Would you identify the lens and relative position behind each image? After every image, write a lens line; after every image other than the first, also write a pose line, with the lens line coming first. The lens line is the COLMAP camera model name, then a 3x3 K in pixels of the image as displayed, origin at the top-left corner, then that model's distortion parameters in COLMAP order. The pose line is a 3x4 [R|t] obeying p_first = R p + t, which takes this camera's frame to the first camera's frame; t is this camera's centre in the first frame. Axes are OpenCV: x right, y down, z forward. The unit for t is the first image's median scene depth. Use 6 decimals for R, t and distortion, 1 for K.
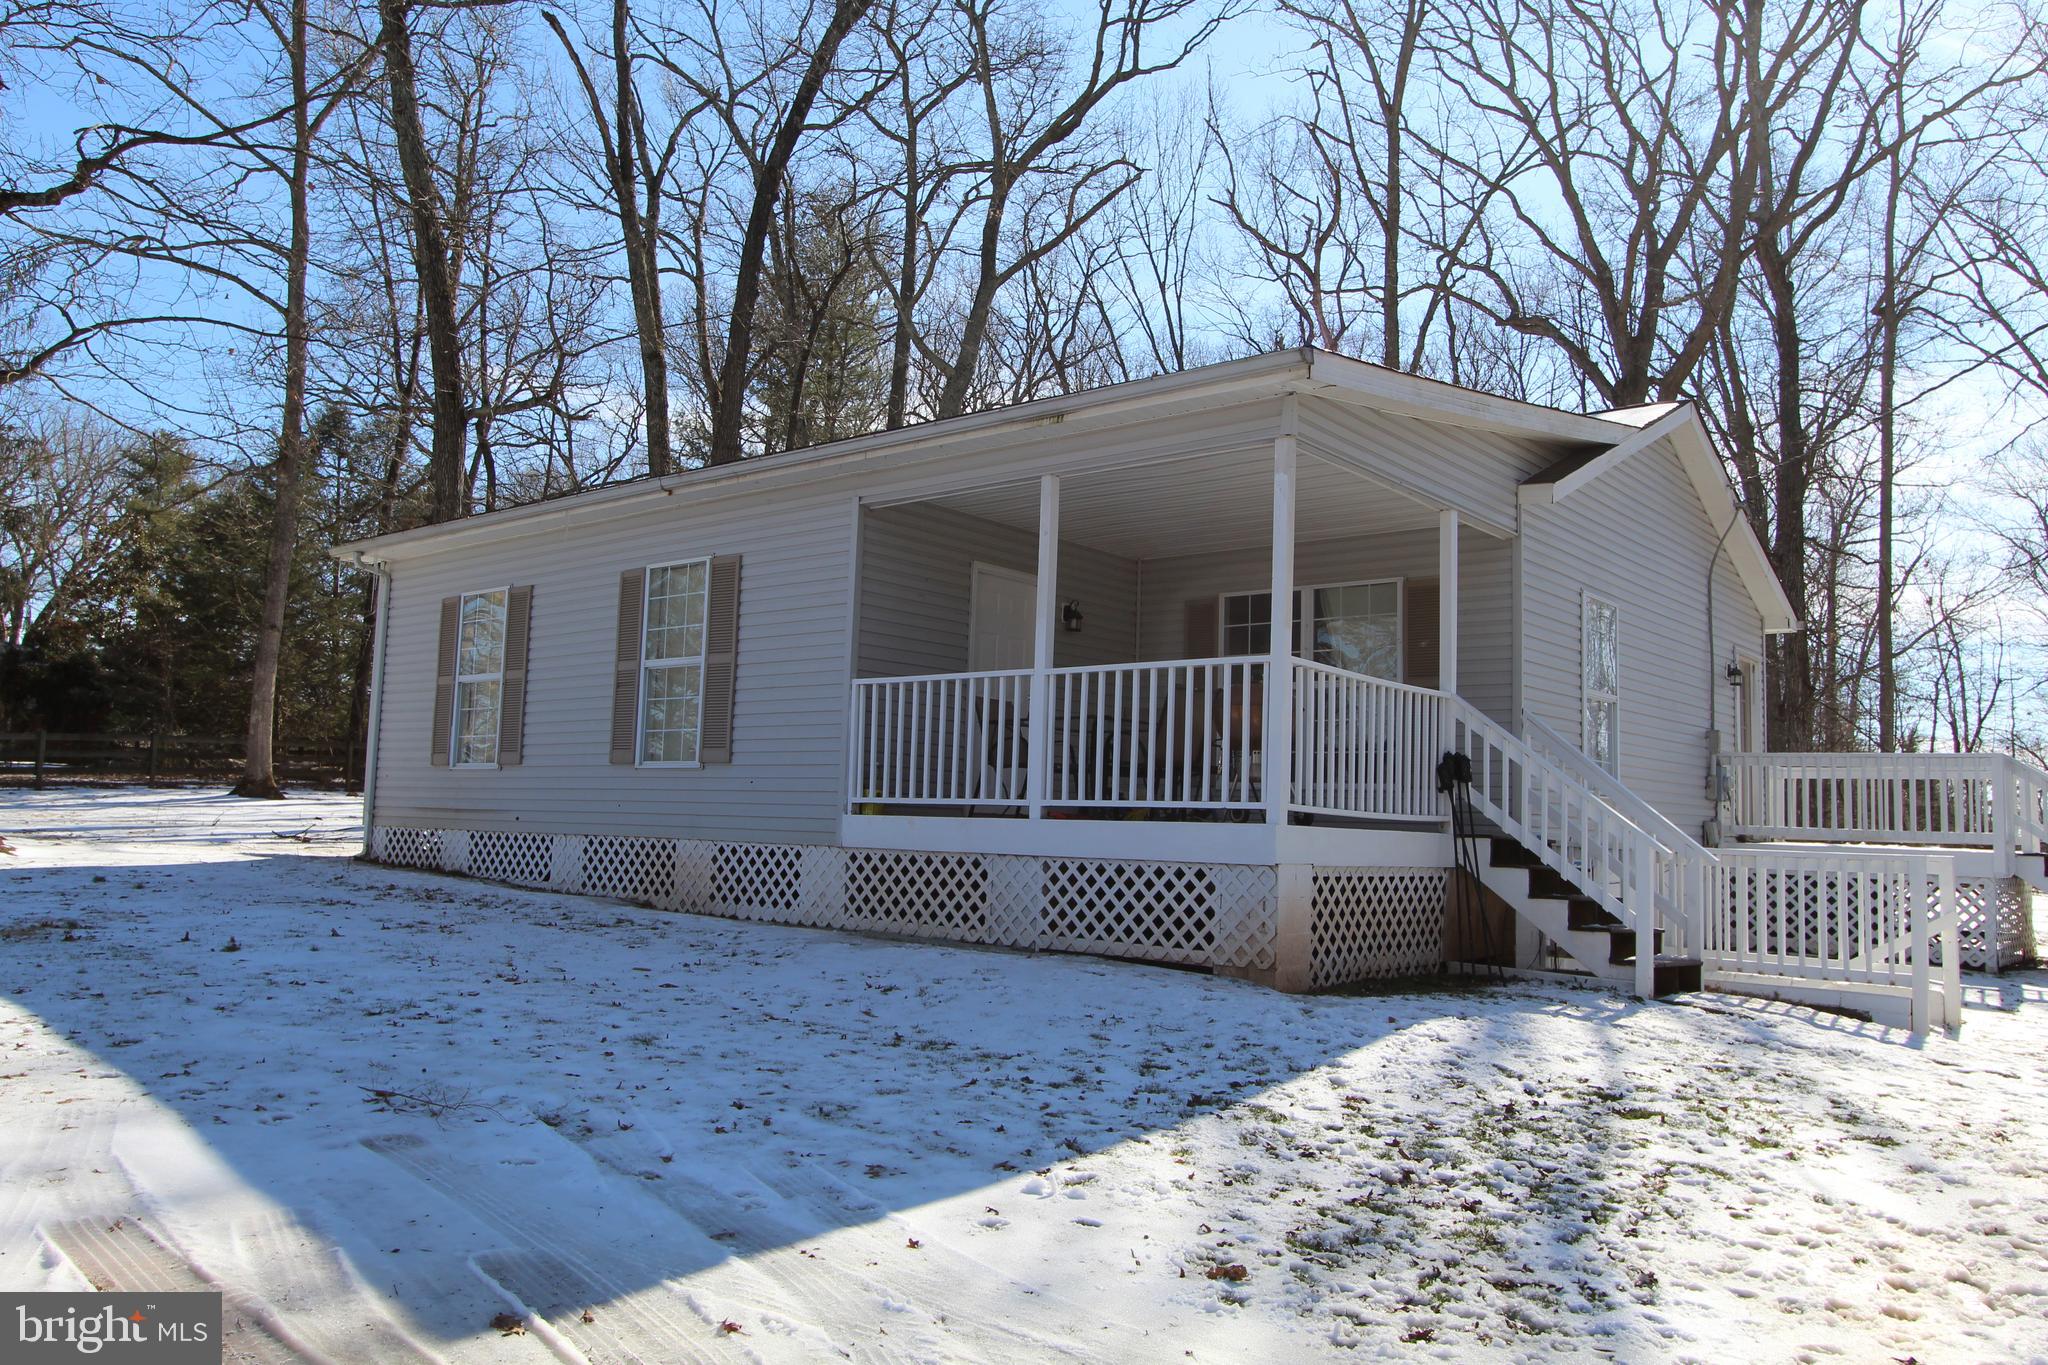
lens RADIAL K [[1494.7, 0, 1030.1], [0, 1494.7, 690.9], [0, 0, 1]] dist [-0.012192, 0.012642]
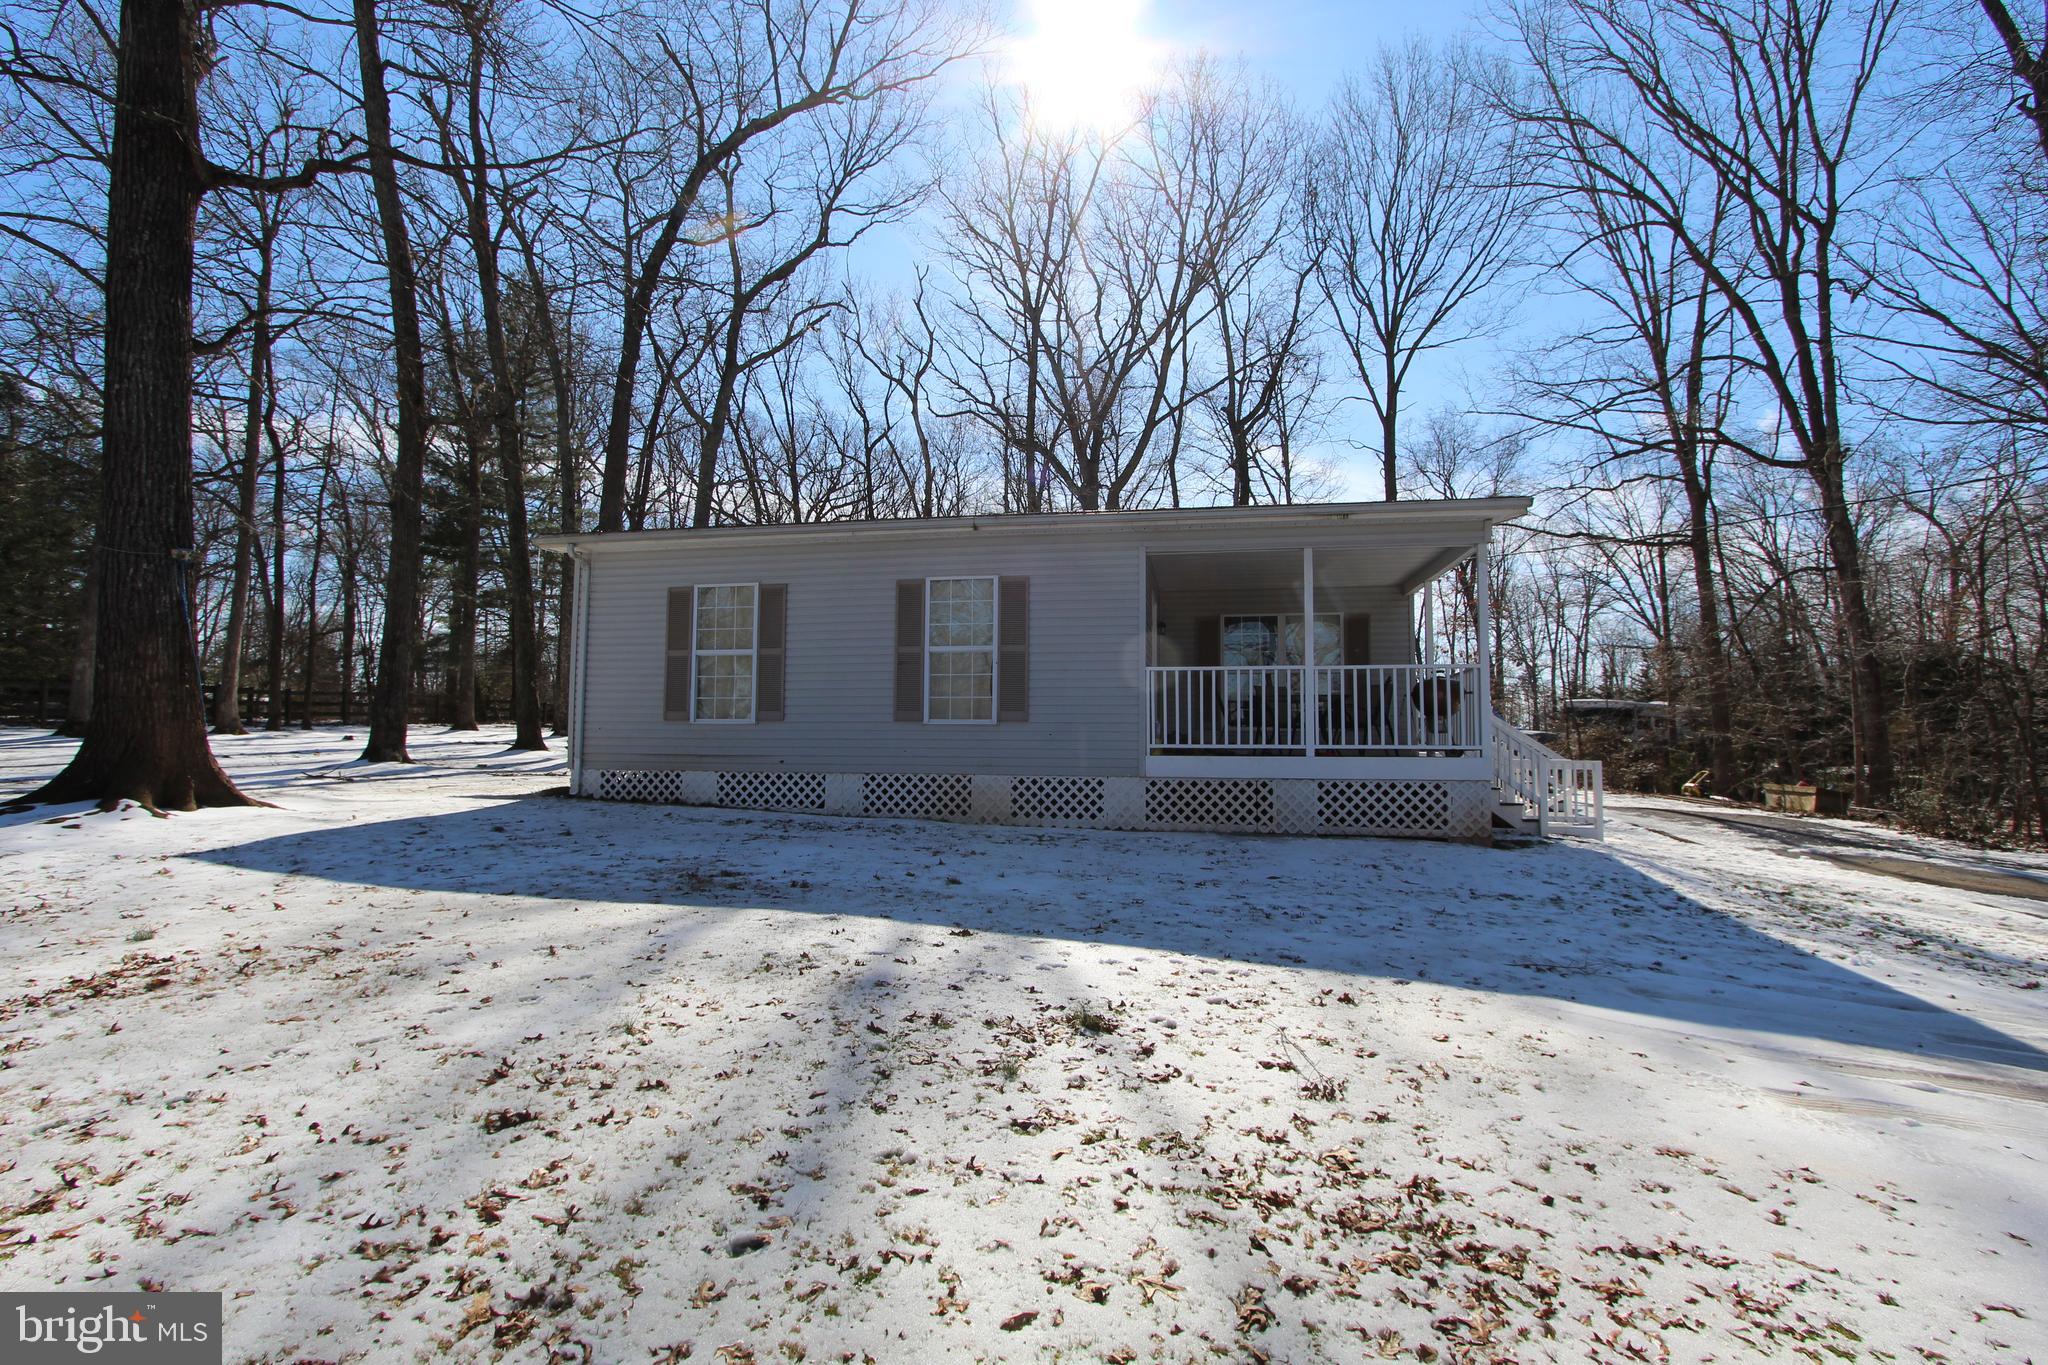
lens RADIAL K [[939.2, 0, 1024.0], [0, 939.2, 682.0], [0, 0, 1]] dist [-0.022888, 0.004304]
pose [[0.871719, 0.008625, 0.489930, -0.703040], [-0.025524, 0.999287, 0.027823, -0.016329], [-0.489340, -0.036759, 0.871318, 0.225621]]
